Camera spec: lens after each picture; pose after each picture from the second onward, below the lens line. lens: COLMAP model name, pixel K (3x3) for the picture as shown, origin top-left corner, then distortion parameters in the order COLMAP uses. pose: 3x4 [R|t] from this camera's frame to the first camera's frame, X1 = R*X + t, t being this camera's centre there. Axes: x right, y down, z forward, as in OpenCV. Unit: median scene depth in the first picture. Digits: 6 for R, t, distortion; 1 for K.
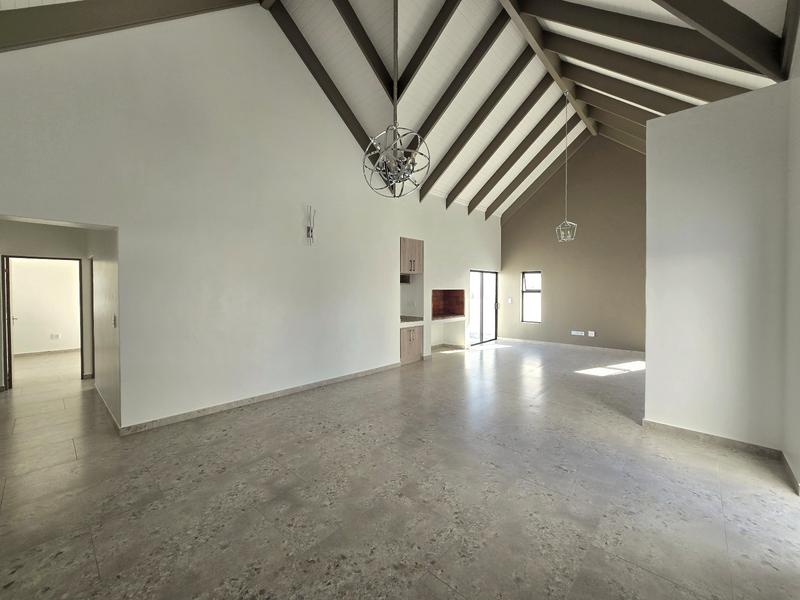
lens RADIAL K [[331.0, 0, 400.4], [0, 331.0, 292.8], [0, 0, 1]] dist [-0.002852, -0.000143]
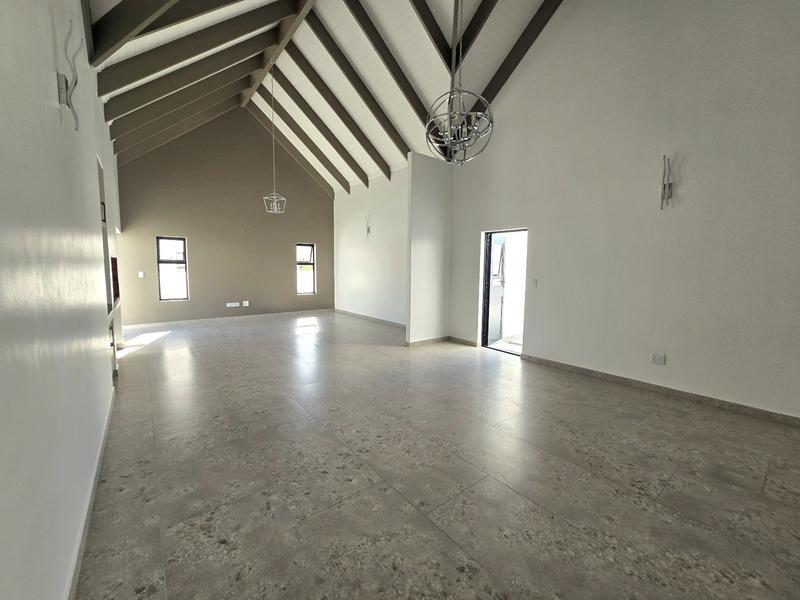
lens RADIAL K [[328.8, 0, 403.7], [0, 328.8, 290.5], [0, 0, 1]] dist [-0.000818, 0.000301]
pose [[0.147687, -0.073012, 0.986336, -0.430559], [-0.001535, 0.997253, 0.074050, 0.006529], [-0.989033, -0.012450, 0.147169, 0.412316]]
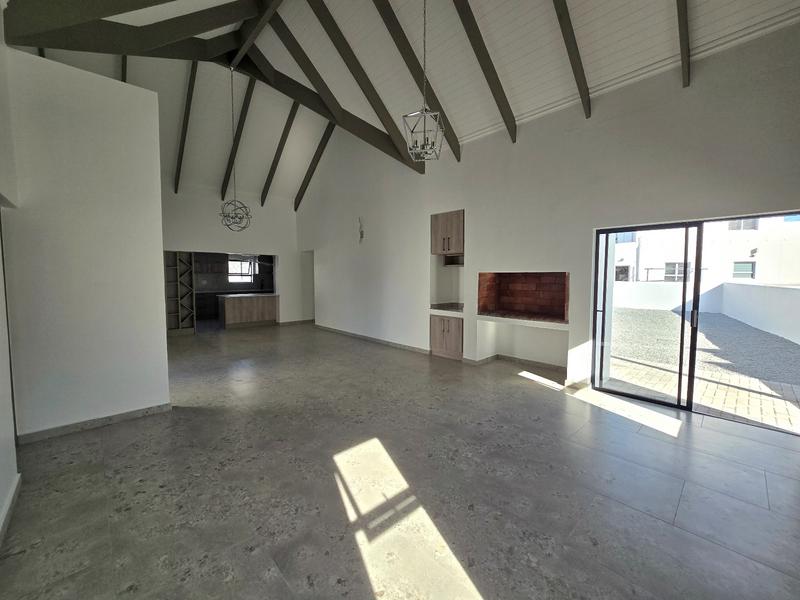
lens RADIAL K [[327.5, 0, 401.3], [0, 327.5, 296.1], [0, 0, 1]] dist [-0.003599, -0.000134]
pose [[-0.073689, 0.067111, -0.995021, 0.849491], [-0.005046, 0.997695, 0.067665, -0.006288], [0.997268, 0.010007, -0.073181, 0.913279]]
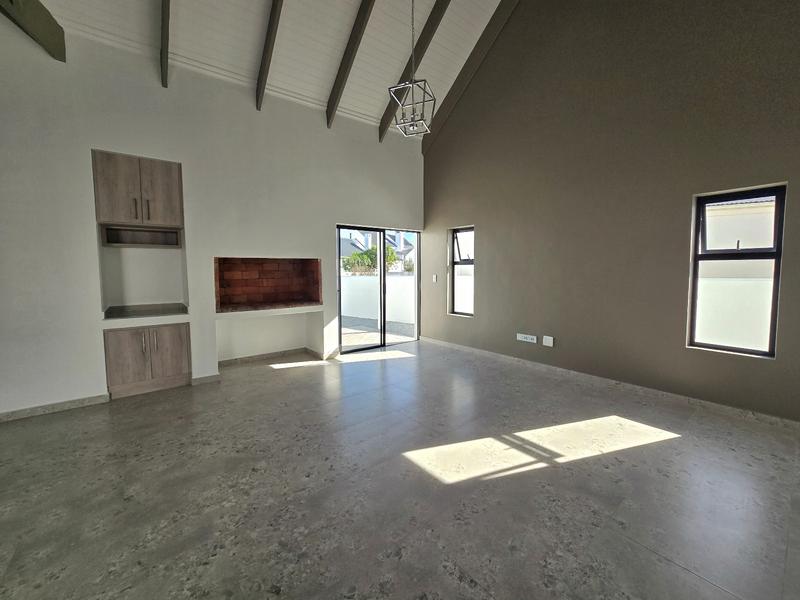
lens RADIAL K [[328.8, 0, 403.7], [0, 328.8, 290.5], [0, 0, 1]] dist [-0.000818, 0.000301]
pose [[0.987842, 0.005695, -0.155354, 0.502516], [0.003533, 0.998248, 0.059060, 0.014667], [0.155419, -0.058891, 0.986092, 0.529374]]
